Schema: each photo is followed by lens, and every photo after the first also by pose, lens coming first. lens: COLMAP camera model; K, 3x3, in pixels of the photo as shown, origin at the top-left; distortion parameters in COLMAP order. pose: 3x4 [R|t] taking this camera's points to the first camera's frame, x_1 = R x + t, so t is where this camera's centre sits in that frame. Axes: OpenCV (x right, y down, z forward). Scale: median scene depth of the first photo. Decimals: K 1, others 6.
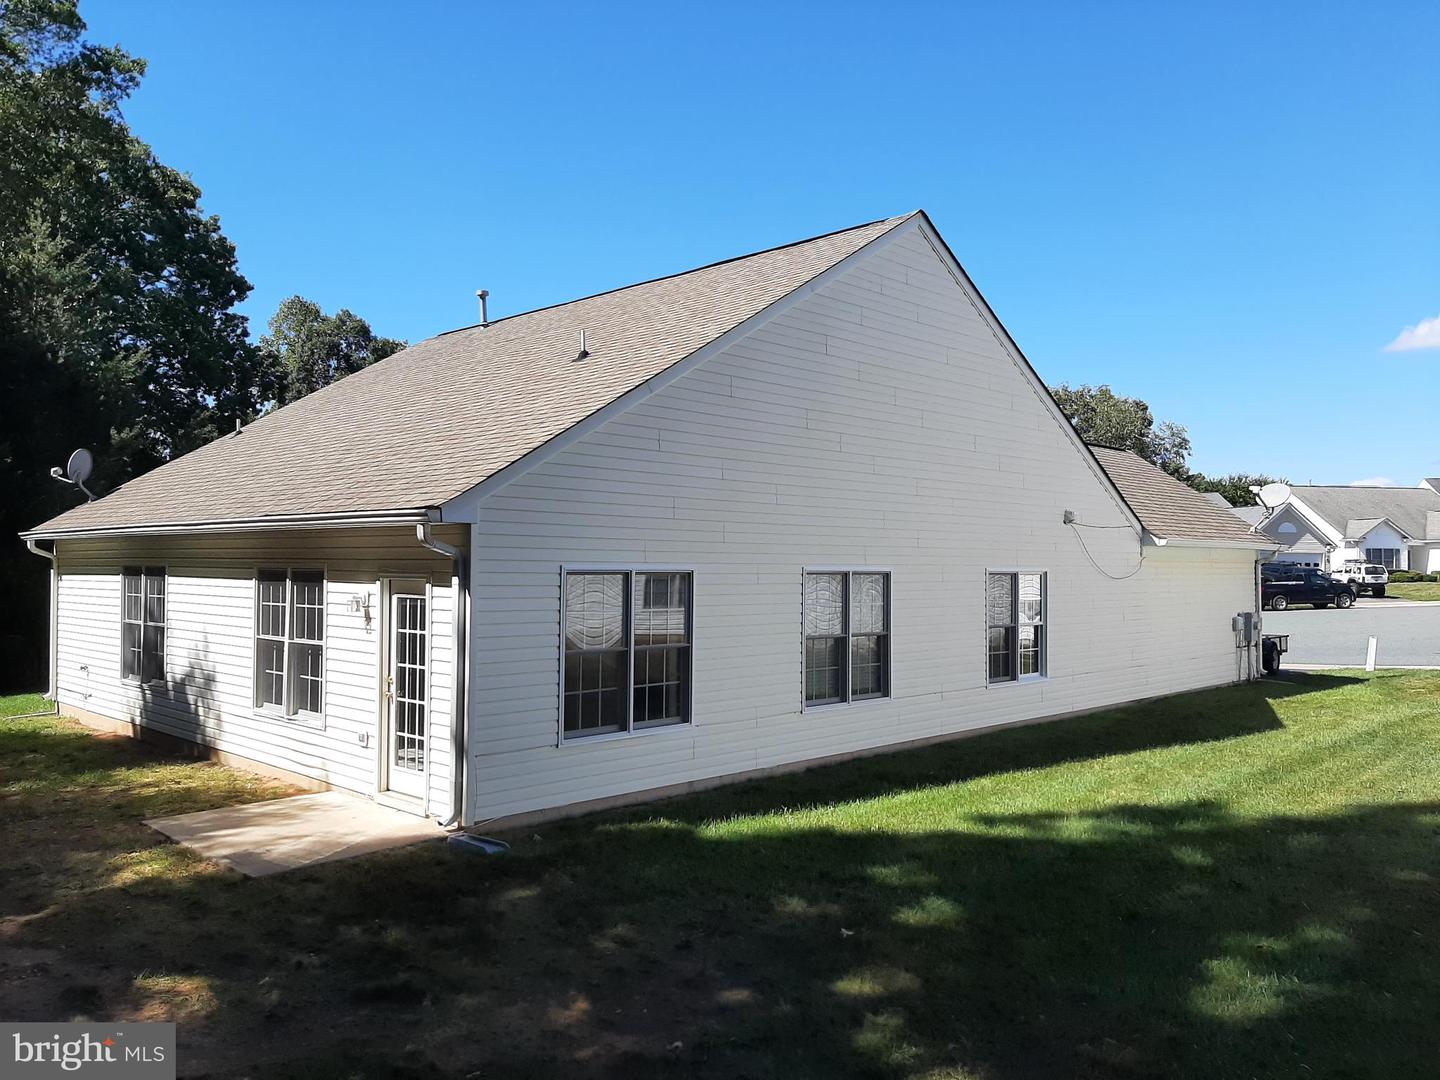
lens RADIAL K [[1105.8, 0, 720.0], [0, 1105.8, 540.0], [0, 0, 1]] dist [0.071025, -0.150592]
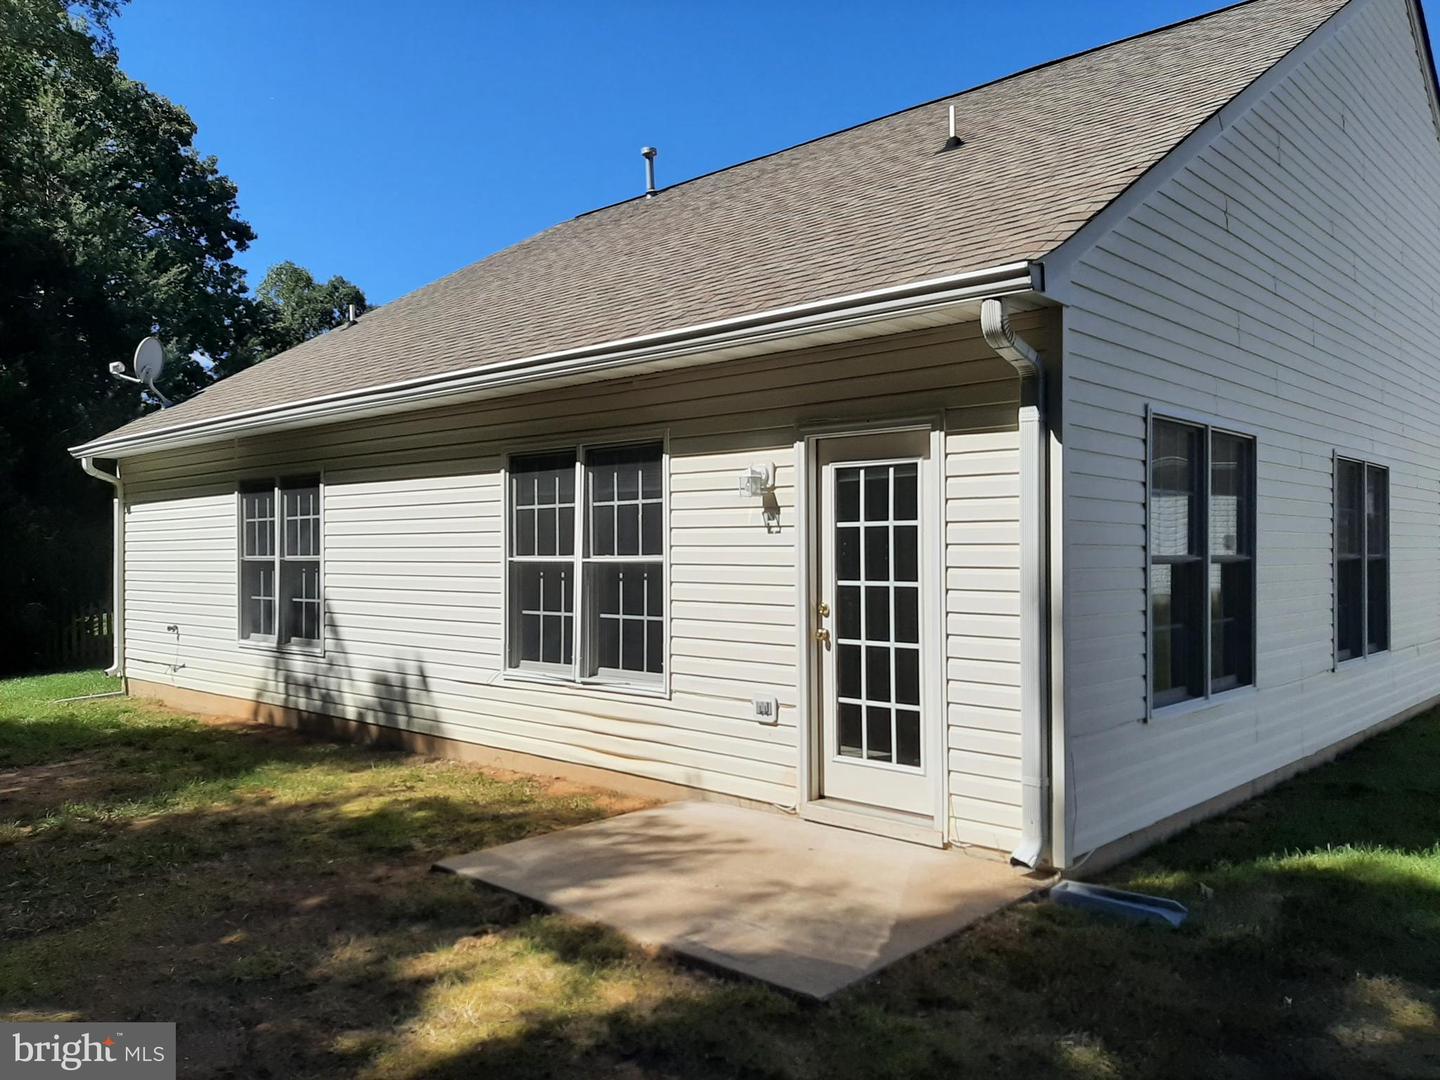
lens RADIAL K [[1115.0, 0, 720.0], [0, 1115.0, 540.0], [0, 0, 1]] dist [0.097727, -0.158691]
pose [[0.999783, -0.010470, 0.018012, -0.356979], [0.010223, 0.999853, 0.013753, 0.079312], [-0.018153, -0.013566, 0.999743, 0.406361]]
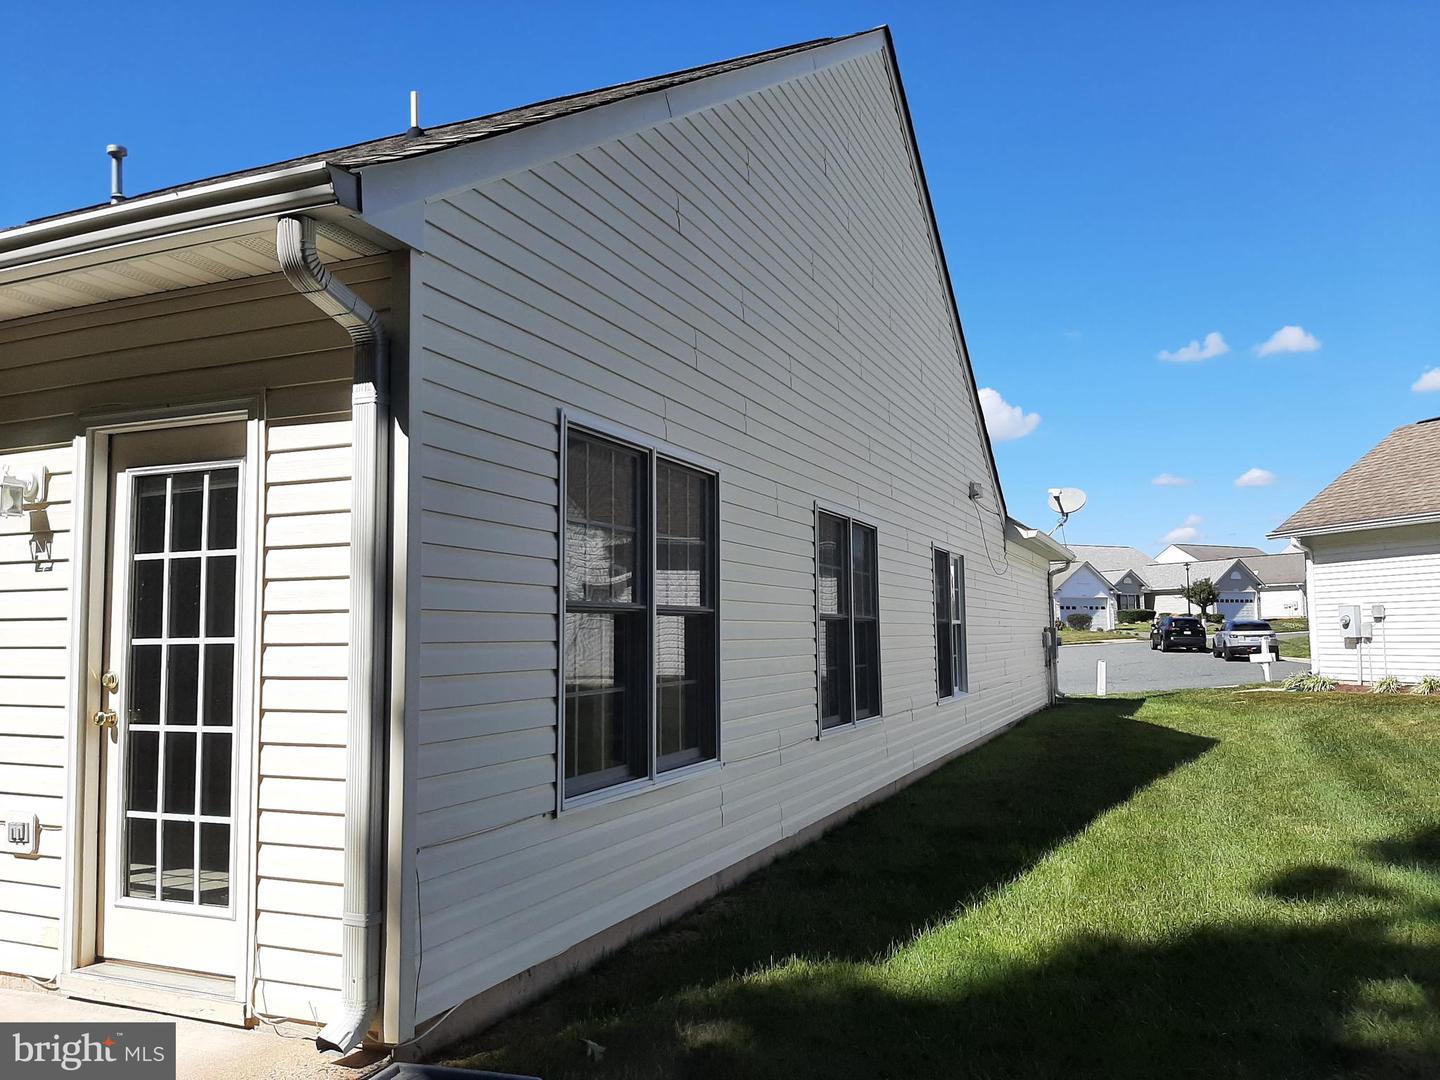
lens RADIAL K [[1115.0, 0, 720.0], [0, 1115.0, 540.0], [0, 0, 1]] dist [0.097727, -0.158691]
pose [[0.933222, 0.011022, 0.359130, -0.235081], [0.011652, 0.998075, -0.060909, 0.100825], [-0.359111, 0.061026, 0.931298, 0.530200]]
